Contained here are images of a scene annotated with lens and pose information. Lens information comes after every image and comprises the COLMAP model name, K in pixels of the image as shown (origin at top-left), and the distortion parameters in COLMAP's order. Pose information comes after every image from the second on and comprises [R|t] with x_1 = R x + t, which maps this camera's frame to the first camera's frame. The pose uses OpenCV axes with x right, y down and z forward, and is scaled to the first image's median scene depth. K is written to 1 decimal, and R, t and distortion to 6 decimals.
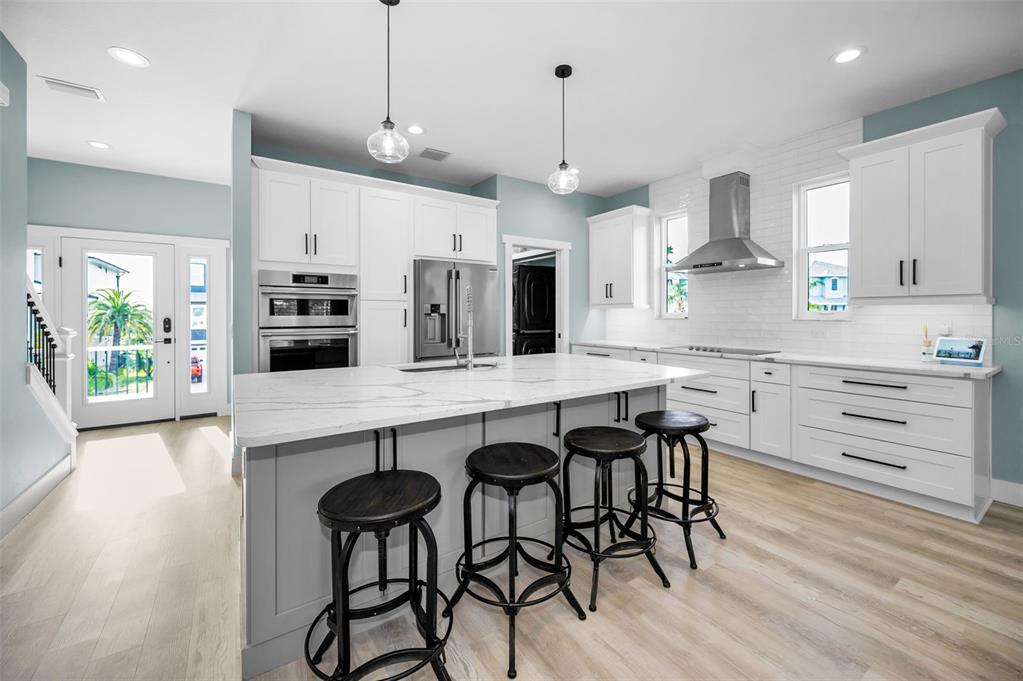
lens RADIAL K [[411.8, 0, 517.1], [0, 411.8, 315.2], [0, 0, 1]] dist [-0.001117, 0.000115]
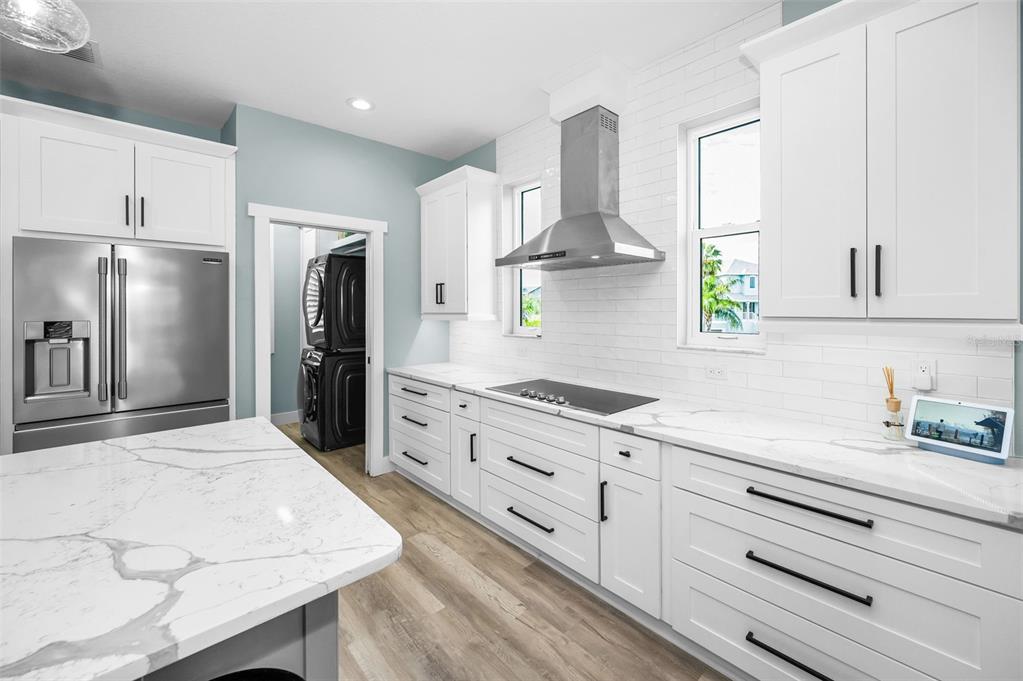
lens RADIAL K [[414.7, 0, 512.3], [0, 414.7, 310.3], [0, 0, 1]] dist [-0.001208, -0.000162]
pose [[0.991480, -0.001000, 0.130258, 0.315217], [0.001110, 0.999999, -0.000771, -0.039352], [-0.130257, 0.000909, 0.991480, 0.383234]]
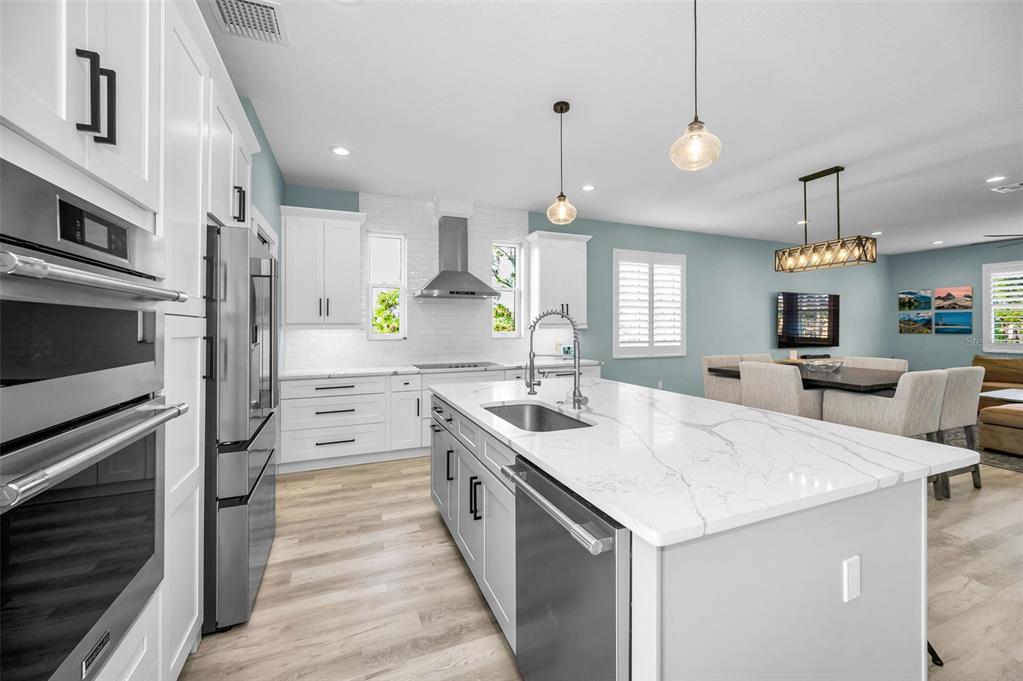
lens RADIAL K [[414.4, 0, 510.4], [0, 414.4, 324.3], [0, 0, 1]] dist [0.000160, 0.000108]
pose [[0.205369, 0.006280, 0.978664, -0.612670], [0.006518, 0.999948, -0.007784, -0.021661], [-0.978663, 0.007977, 0.205317, 0.595634]]
